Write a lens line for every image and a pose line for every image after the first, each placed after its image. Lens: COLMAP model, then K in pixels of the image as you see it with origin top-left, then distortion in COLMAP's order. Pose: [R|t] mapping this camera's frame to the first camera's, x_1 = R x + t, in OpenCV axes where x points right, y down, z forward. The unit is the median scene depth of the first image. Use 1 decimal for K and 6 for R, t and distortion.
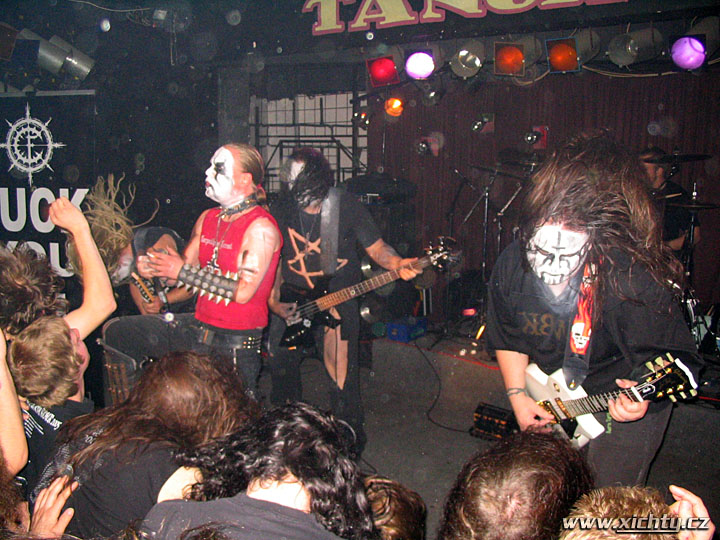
lens RADIAL K [[755.2, 0, 344.6], [0, 755.2, 269.1], [0, 0, 1]] dist [-0.200759, 0.221792]
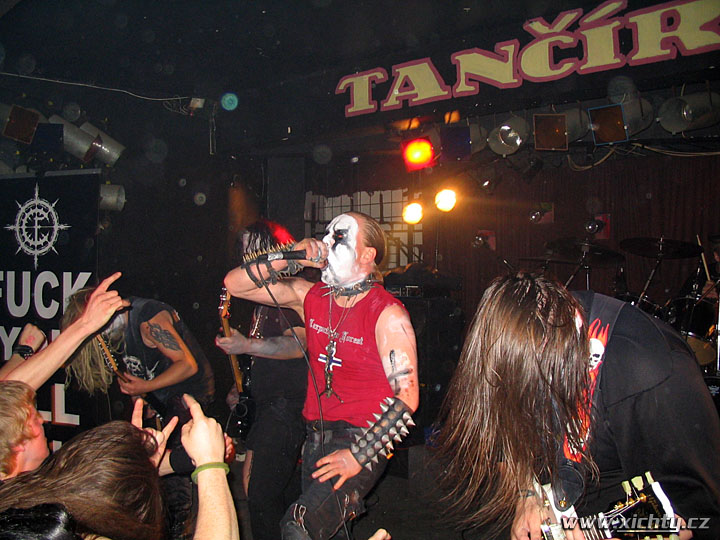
lens RADIAL K [[755.2, 0, 344.6], [0, 755.2, 269.1], [0, 0, 1]] dist [-0.200759, 0.221792]
pose [[0.992676, -0.000293, -0.120805, 0.084367], [-0.017154, 0.989522, -0.143359, 0.015996], [0.119581, 0.144382, 0.982270, 0.106047]]
